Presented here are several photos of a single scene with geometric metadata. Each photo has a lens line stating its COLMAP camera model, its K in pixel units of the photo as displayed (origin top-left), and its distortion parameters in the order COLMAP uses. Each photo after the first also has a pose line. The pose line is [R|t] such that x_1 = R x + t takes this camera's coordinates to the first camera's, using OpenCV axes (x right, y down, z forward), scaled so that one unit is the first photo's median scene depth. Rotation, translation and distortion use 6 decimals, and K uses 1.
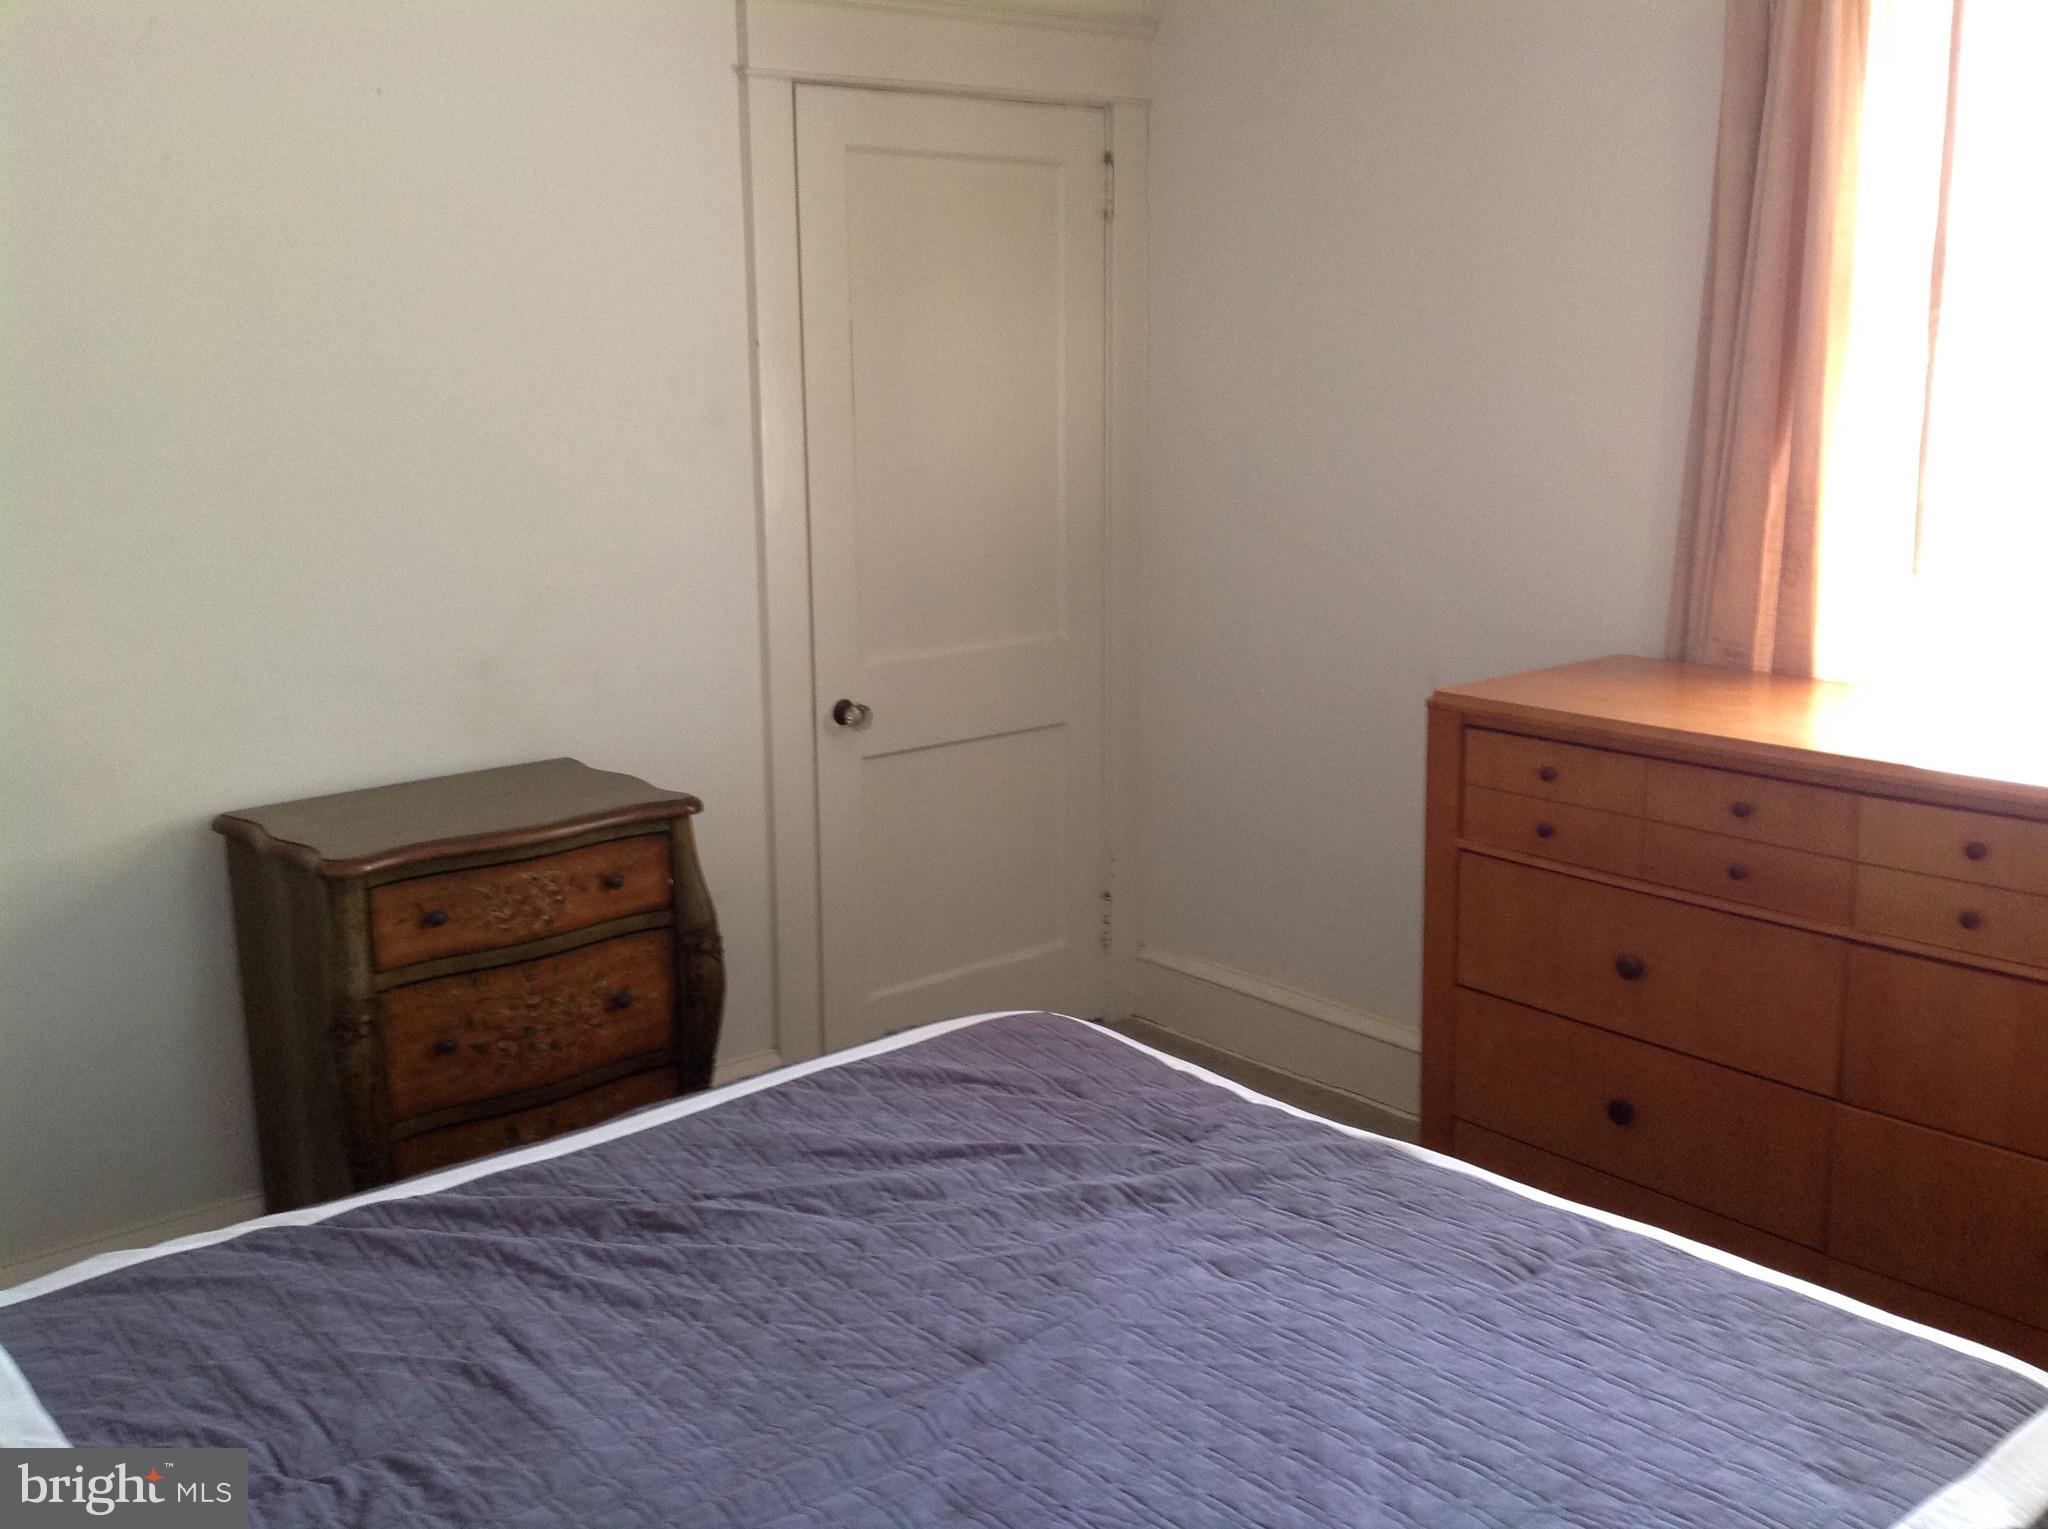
lens RADIAL K [[1939.4, 0, 1024.0], [0, 1939.4, 764.5], [0, 0, 1]] dist [0.179746, -0.427279]
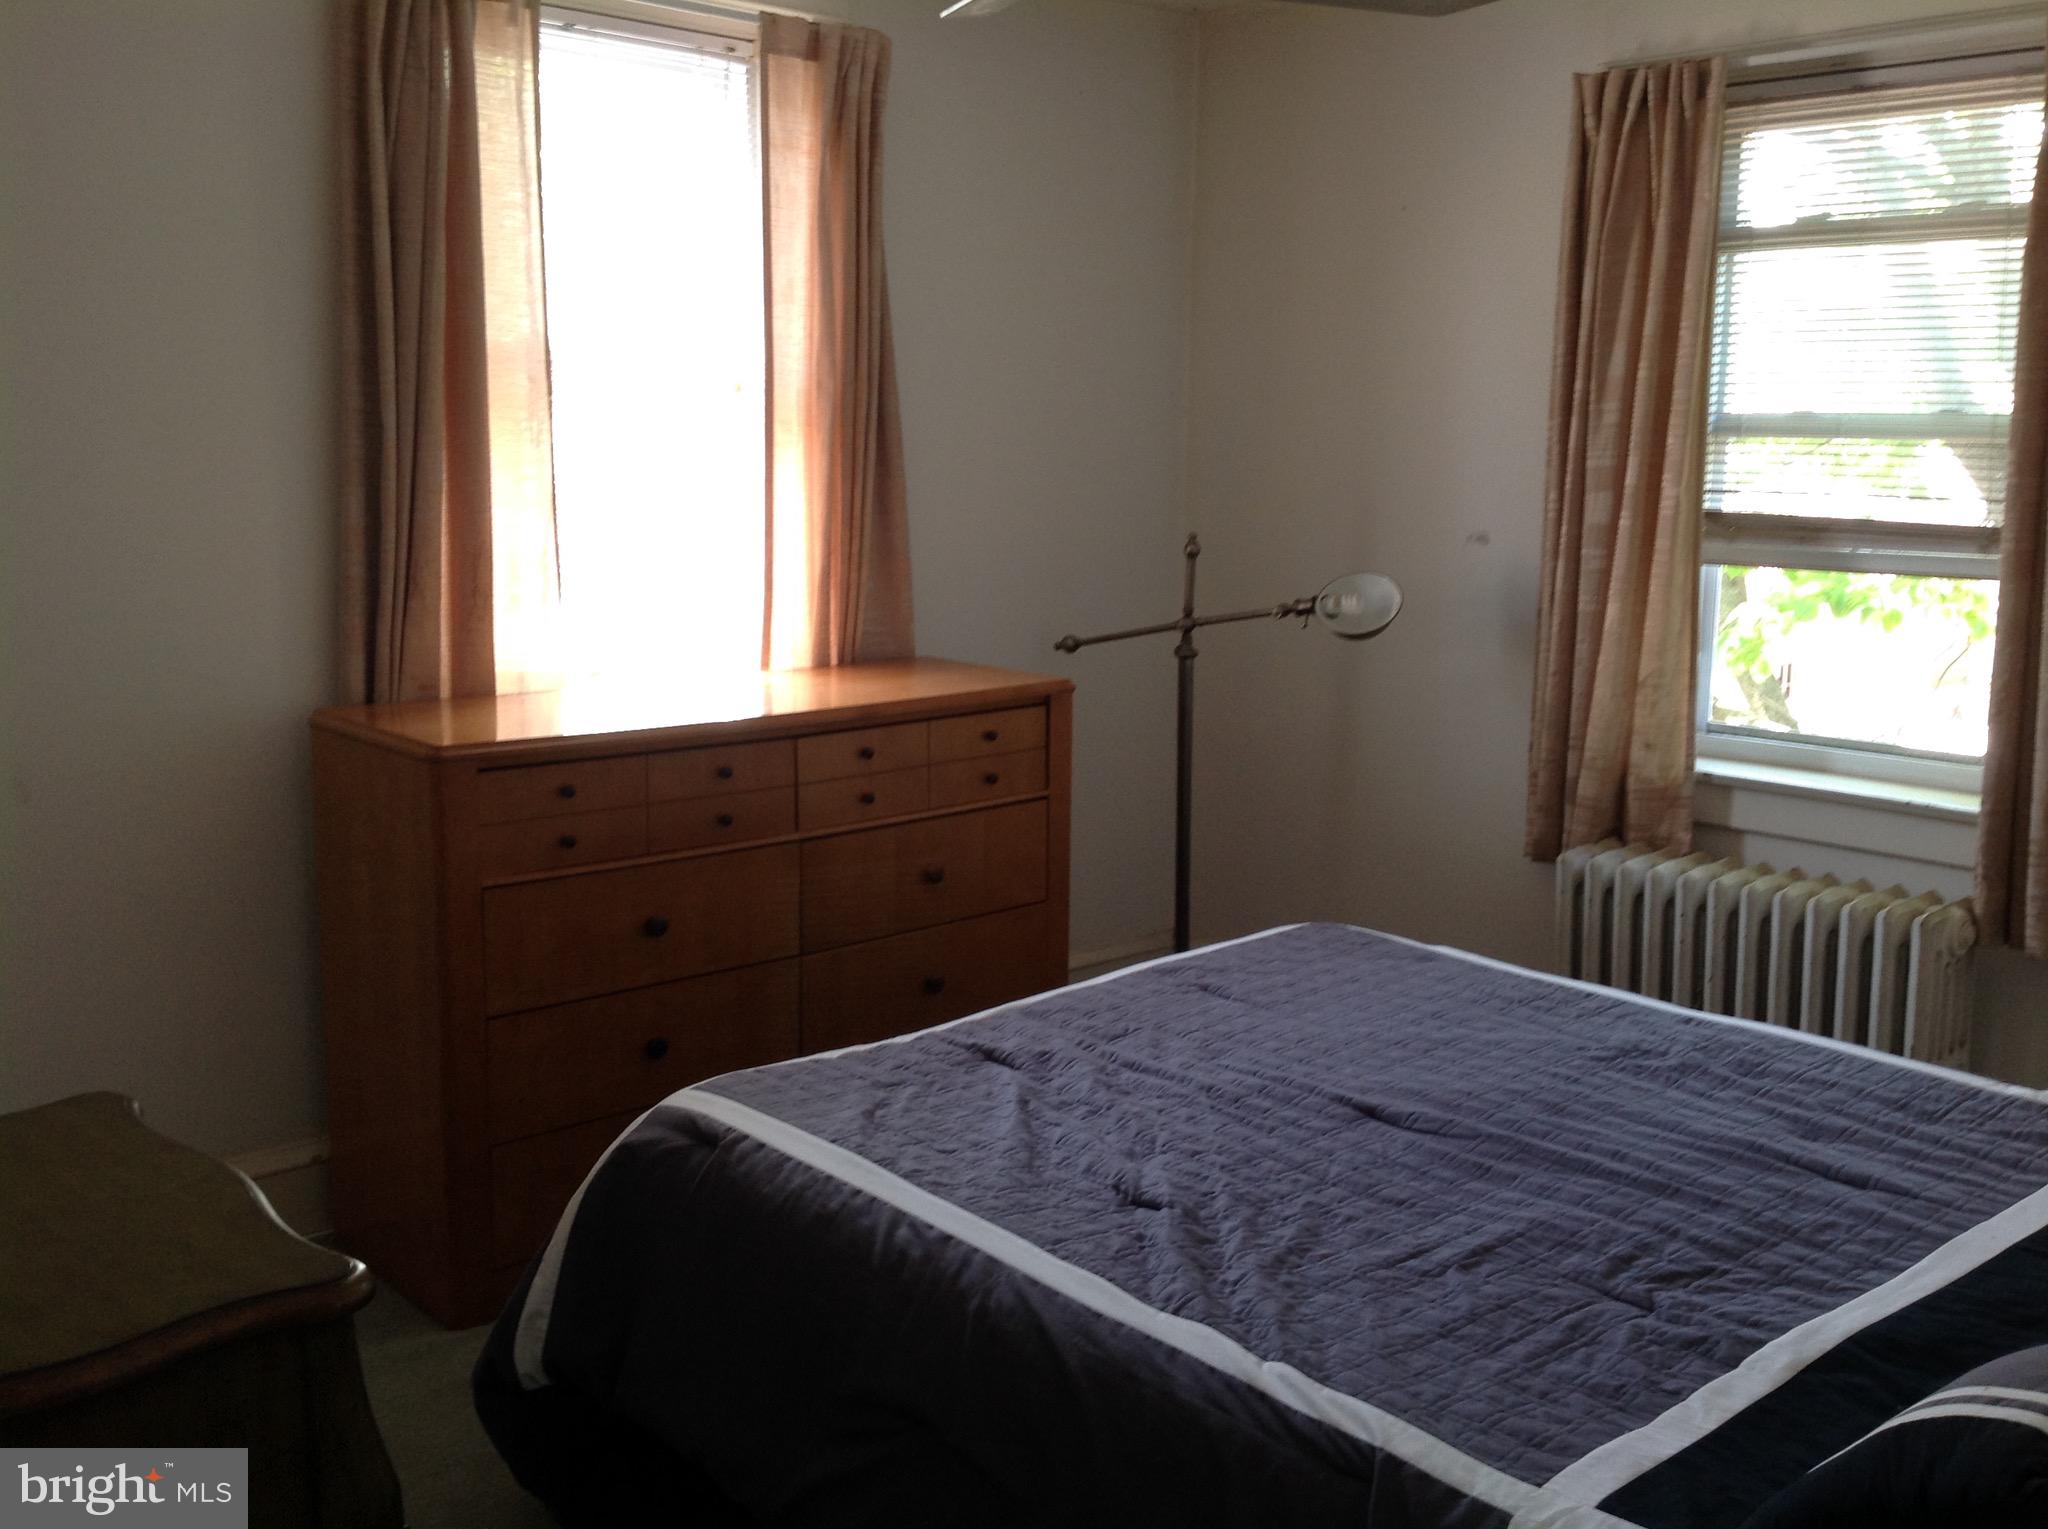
lens RADIAL K [[1939.4, 0, 1024.0], [0, 1939.4, 764.5], [0, 0, 1]] dist [0.179746, -0.427279]
pose [[-0.042099, -0.154061, 0.987164, -1.008932], [0.196730, 0.967419, 0.159369, -0.162554], [-0.979553, 0.200914, -0.010419, 0.879817]]
